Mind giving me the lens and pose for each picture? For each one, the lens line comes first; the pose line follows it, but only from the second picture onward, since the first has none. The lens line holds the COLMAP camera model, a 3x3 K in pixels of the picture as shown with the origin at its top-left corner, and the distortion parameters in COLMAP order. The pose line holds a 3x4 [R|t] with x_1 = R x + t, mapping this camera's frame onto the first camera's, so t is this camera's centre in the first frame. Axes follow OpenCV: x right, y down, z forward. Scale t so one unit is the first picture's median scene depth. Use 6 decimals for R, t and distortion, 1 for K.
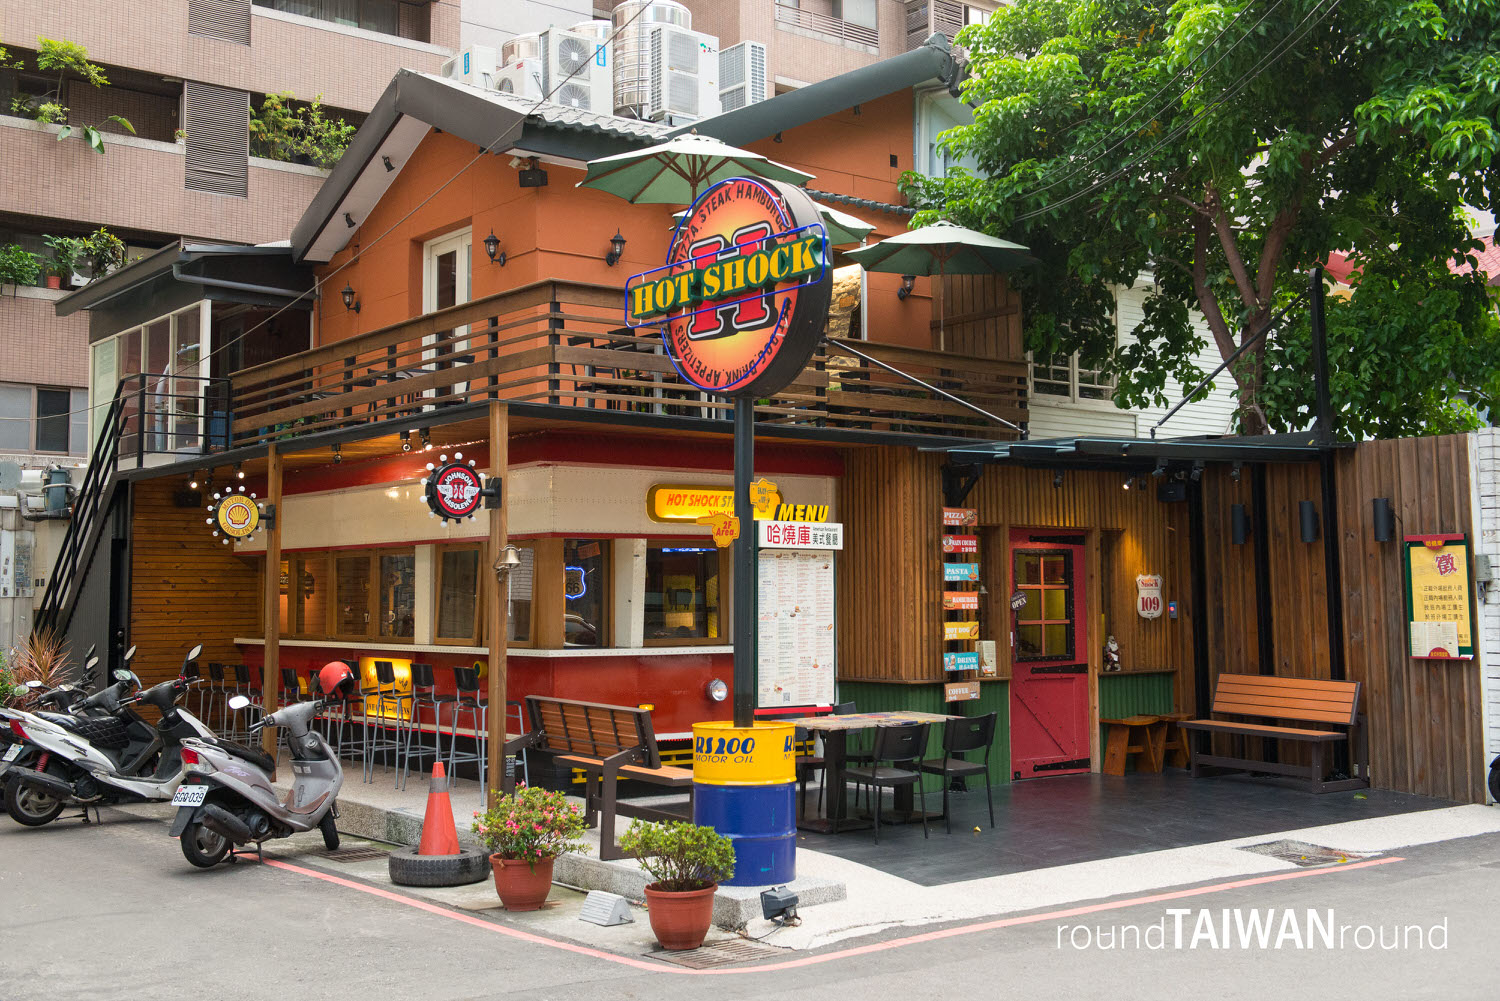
lens RADIAL K [[1654.4, 0, 773.5], [0, 1654.4, 455.9], [0, 0, 1]] dist [0.039893, 0.000000]
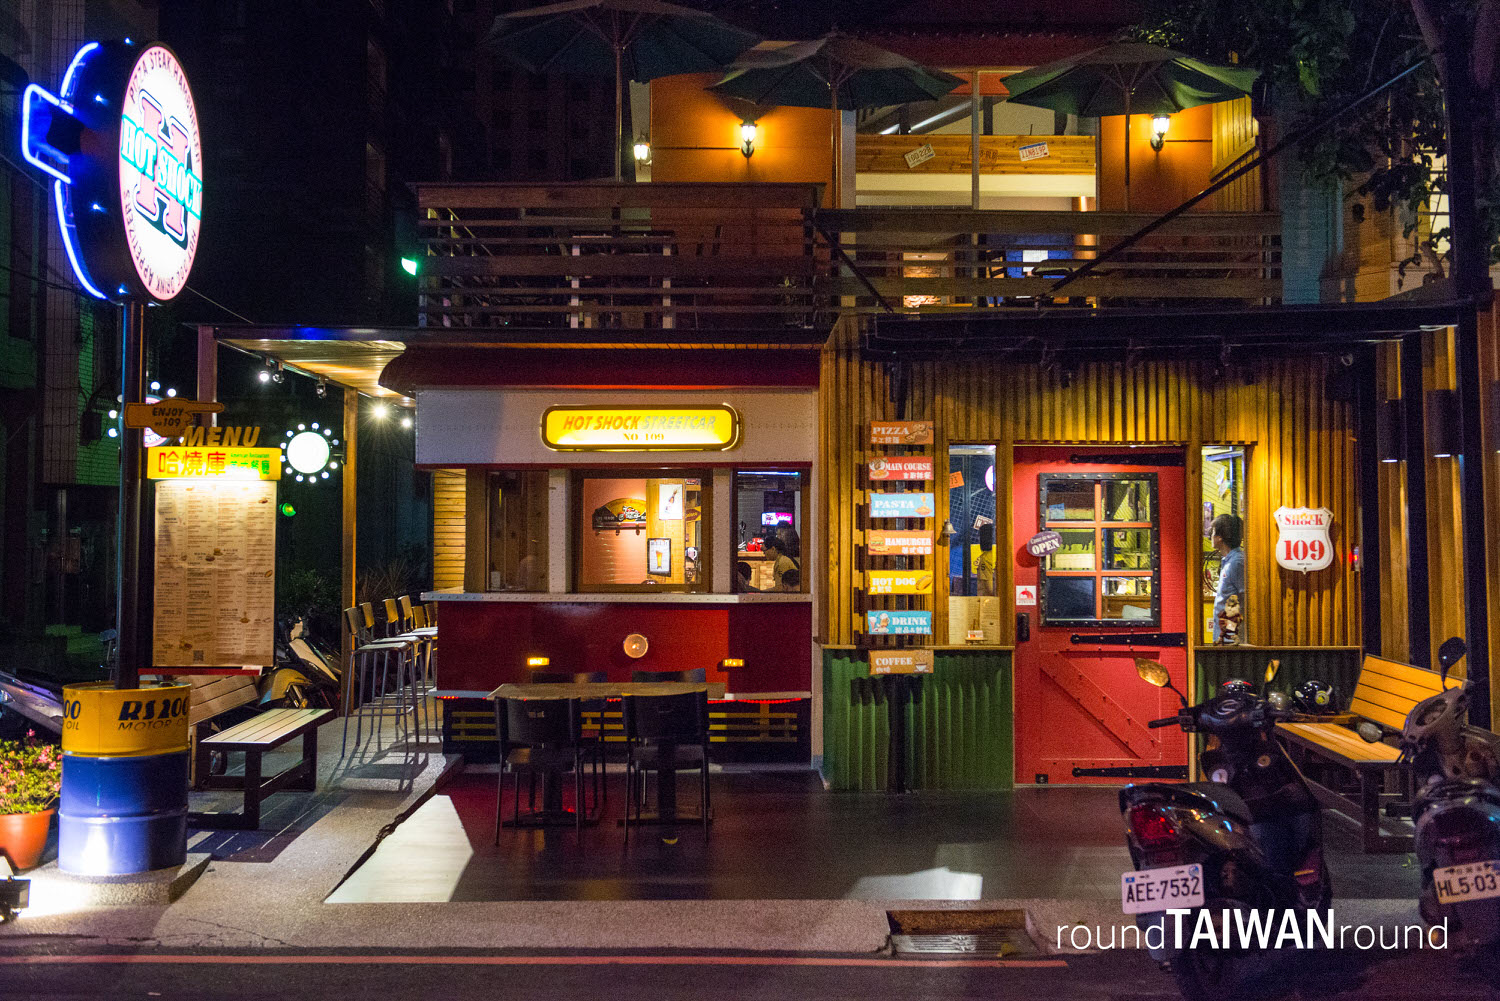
lens RADIAL K [[1715.2, 0, 754.8], [0, 1715.2, 469.2], [0, 0, 1]] dist [0.057411, 0.000000]
pose [[0.793991, -0.017239, -0.607685, 0.518414], [0.046567, 0.998386, 0.032521, 0.024221], [0.606143, -0.054119, 0.793512, 0.325550]]
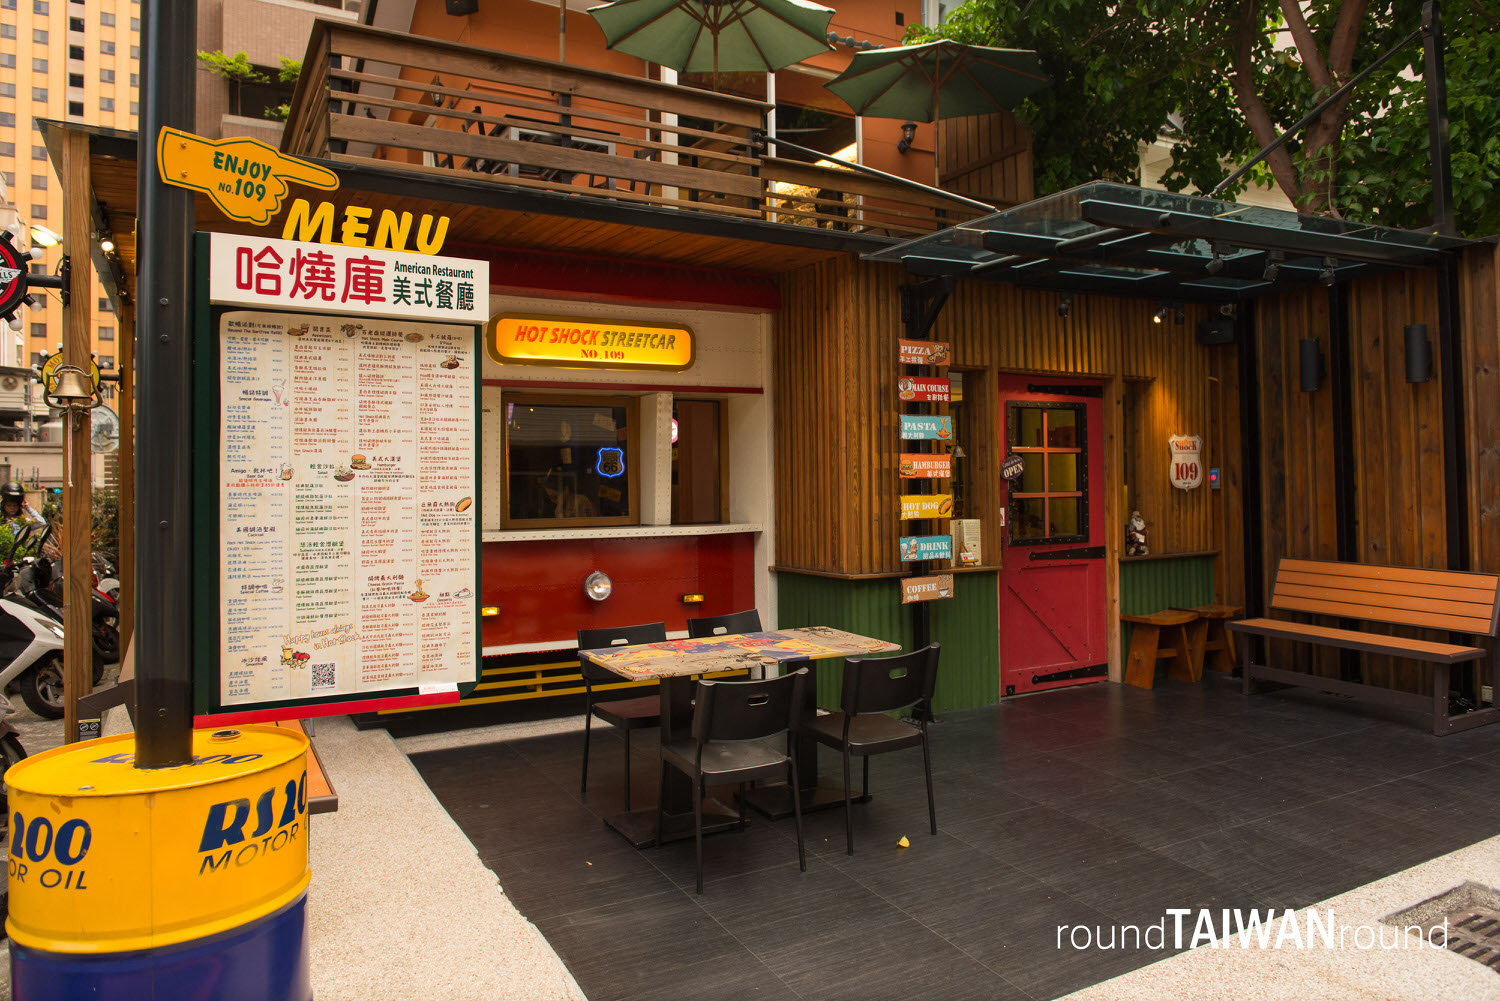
lens RADIAL K [[1020.0, 0, 759.6], [0, 1020.0, 470.1], [0, 0, 1]] dist [-0.006445, -0.009069]
pose [[0.989002, -0.010518, -0.147528, 0.103052], [0.020973, 0.997362, 0.069494, 0.054049], [0.146408, -0.071824, 0.986613, 0.521708]]
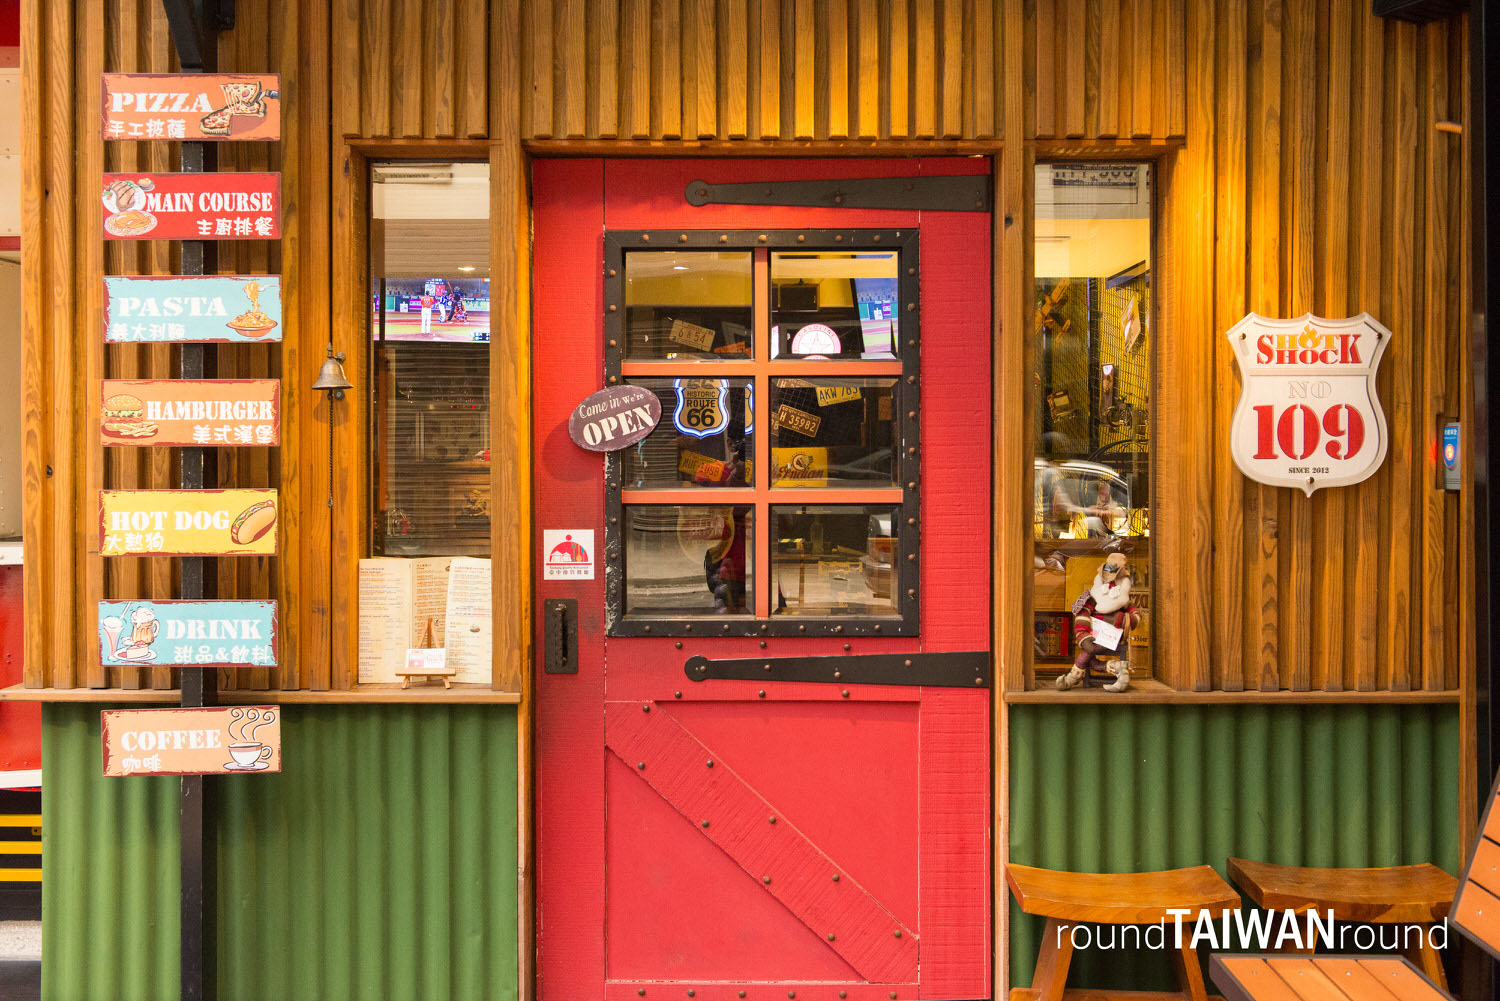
lens RADIAL K [[1543.0, 0, 727.8], [0, 1543.0, 462.0], [0, 0, 1]] dist [0.018029, 0.000000]
pose [[0.774335, 0.008559, -0.632718, 0.331553], [0.050137, 0.995935, 0.074831, 0.077807], [0.630786, -0.089667, 0.770759, 0.826830]]
